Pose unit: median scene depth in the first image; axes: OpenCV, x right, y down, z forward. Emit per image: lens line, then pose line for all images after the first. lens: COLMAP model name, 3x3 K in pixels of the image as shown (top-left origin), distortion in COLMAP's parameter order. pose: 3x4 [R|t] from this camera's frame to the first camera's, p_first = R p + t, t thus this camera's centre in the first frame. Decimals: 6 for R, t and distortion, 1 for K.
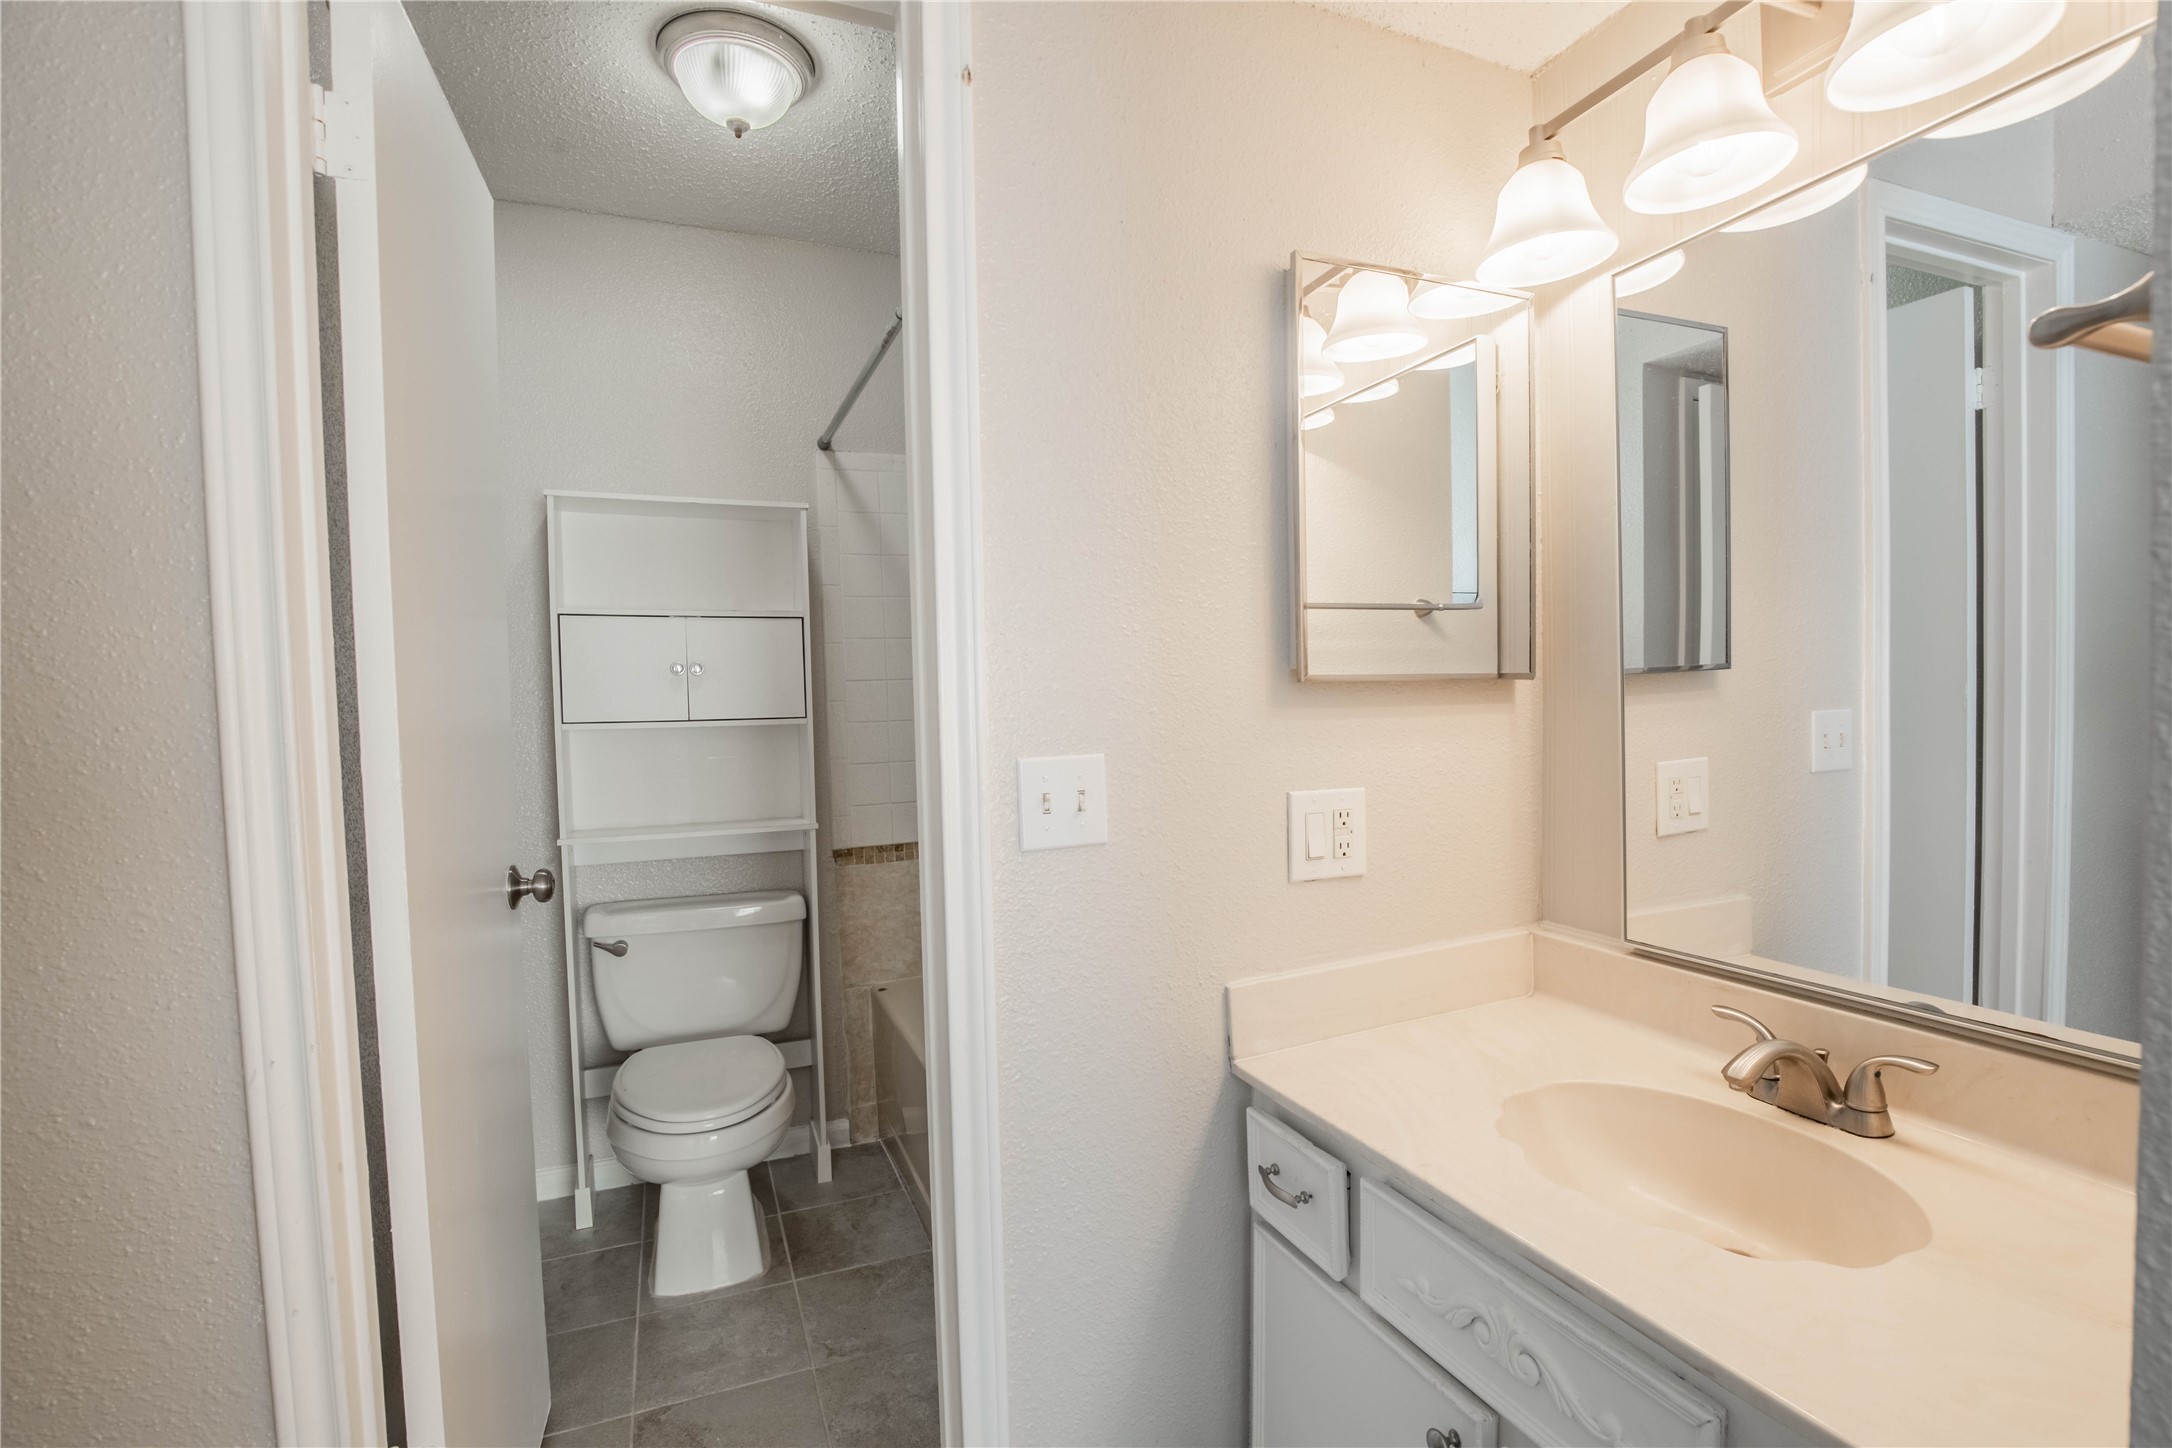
lens RADIAL K [[1022.1, 0, 1089.1], [0, 1022.1, 724.6], [0, 0, 1]] dist [-0.022248, -0.000750]
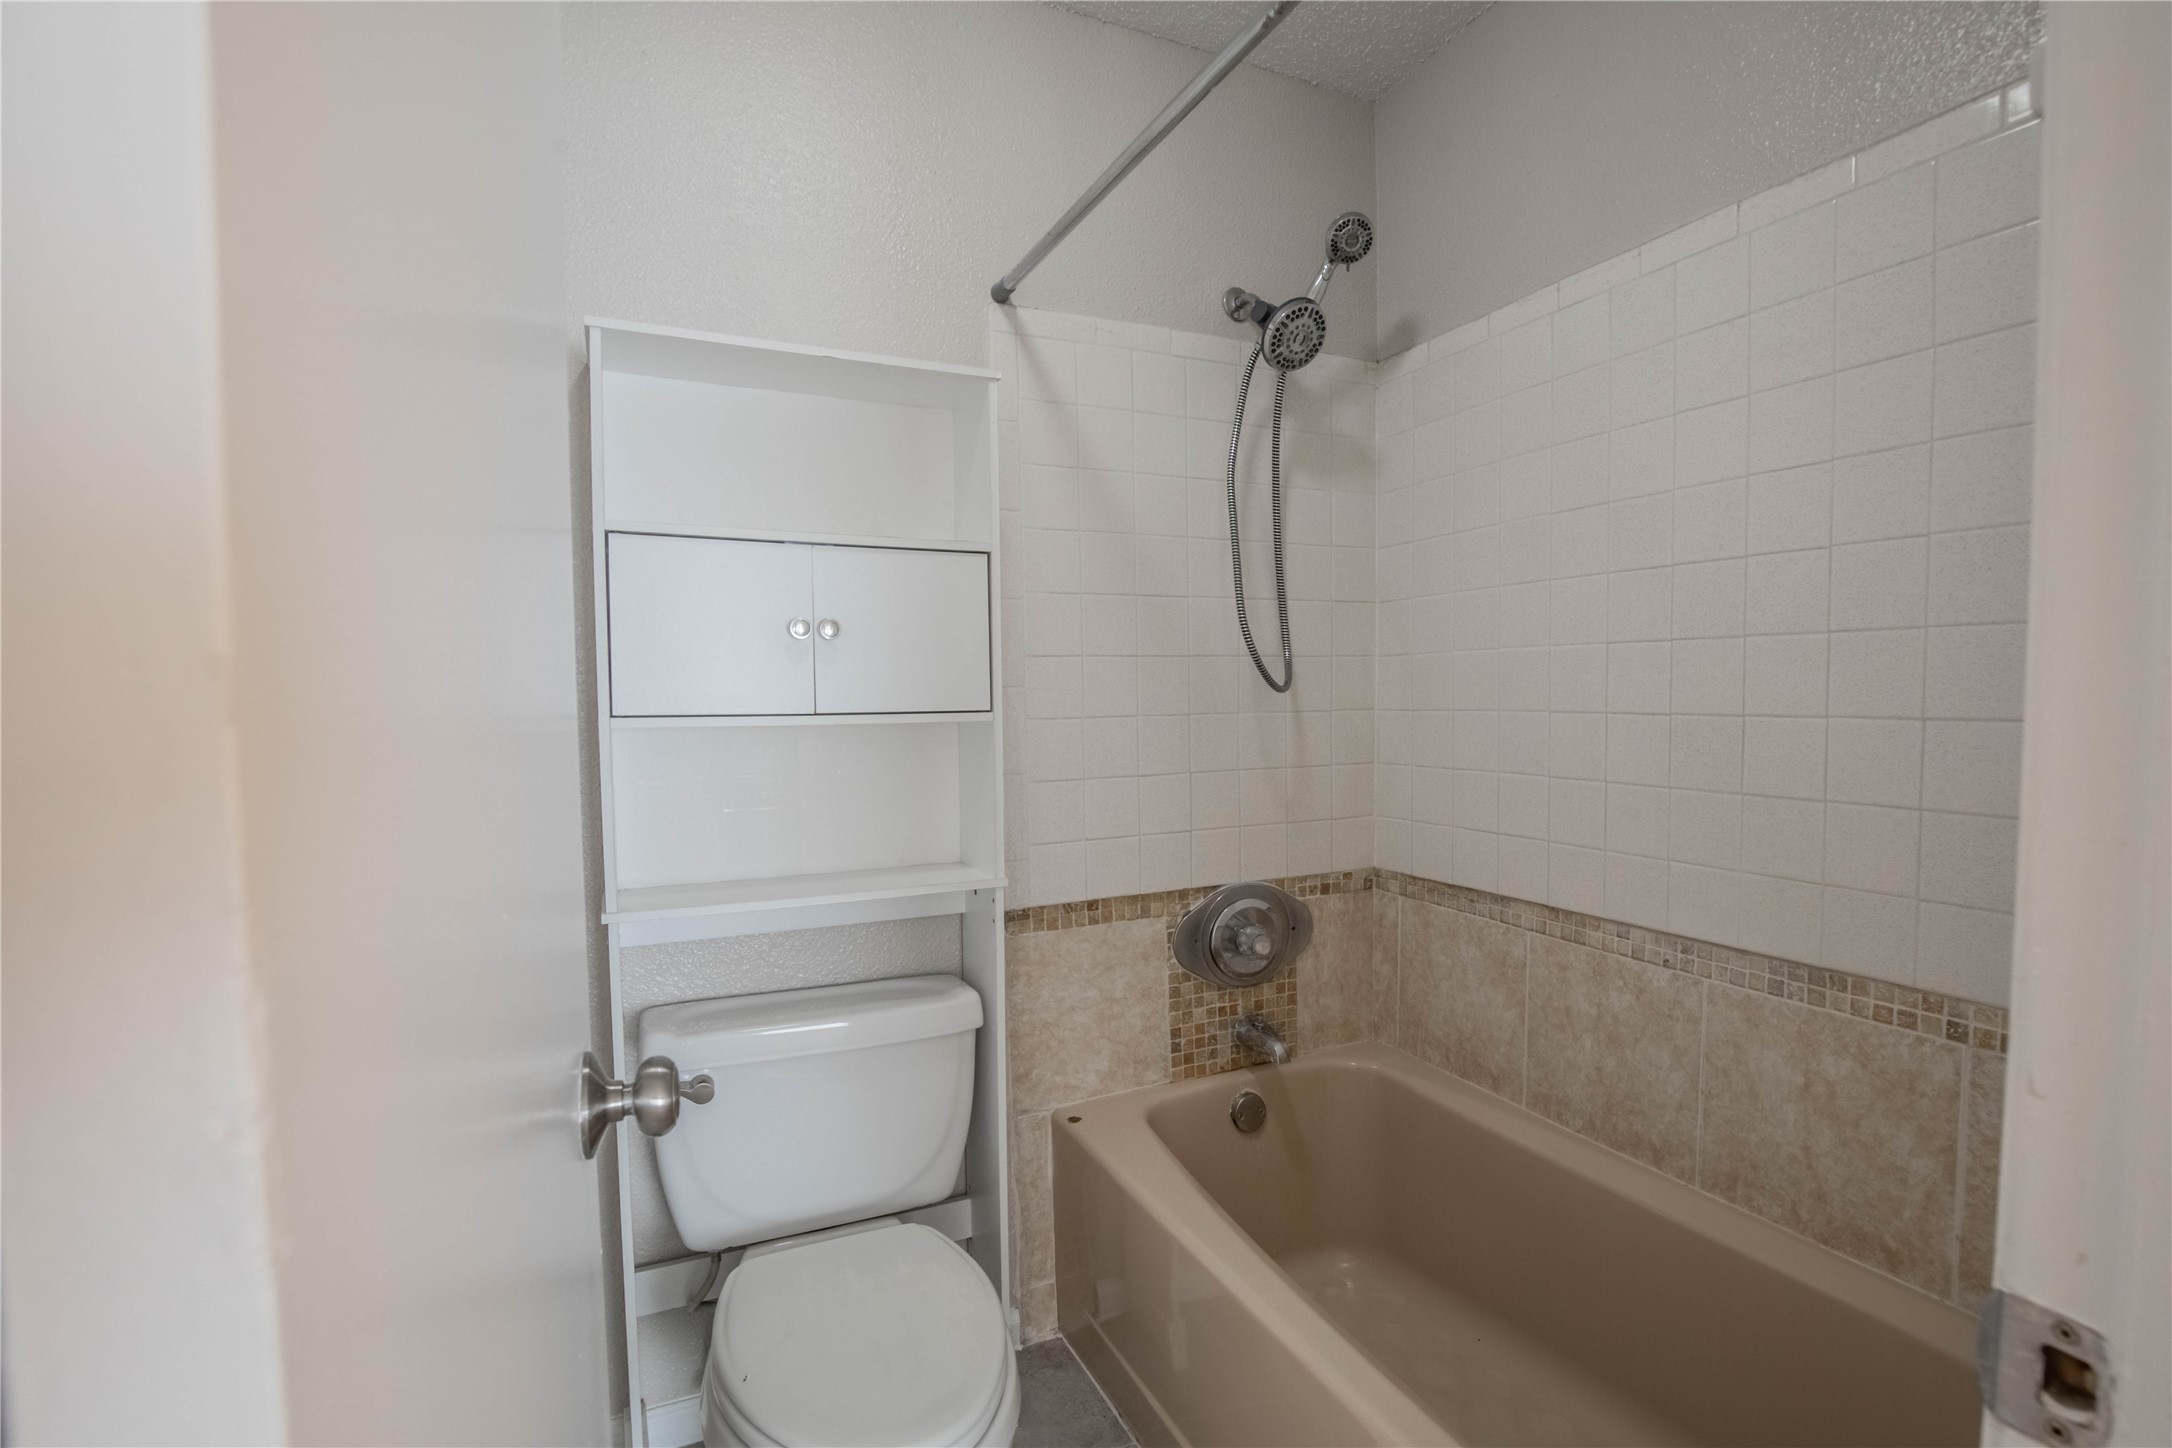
lens RADIAL K [[1022.1, 0, 1087.5], [0, 1022.1, 730.9], [0, 0, 1]] dist [-0.022248, -0.000750]
pose [[0.998964, 0.015337, 0.042839, -0.228941], [-0.016102, 0.999716, 0.017576, -0.006894], [-0.042557, -0.018248, 0.998927, 0.340218]]
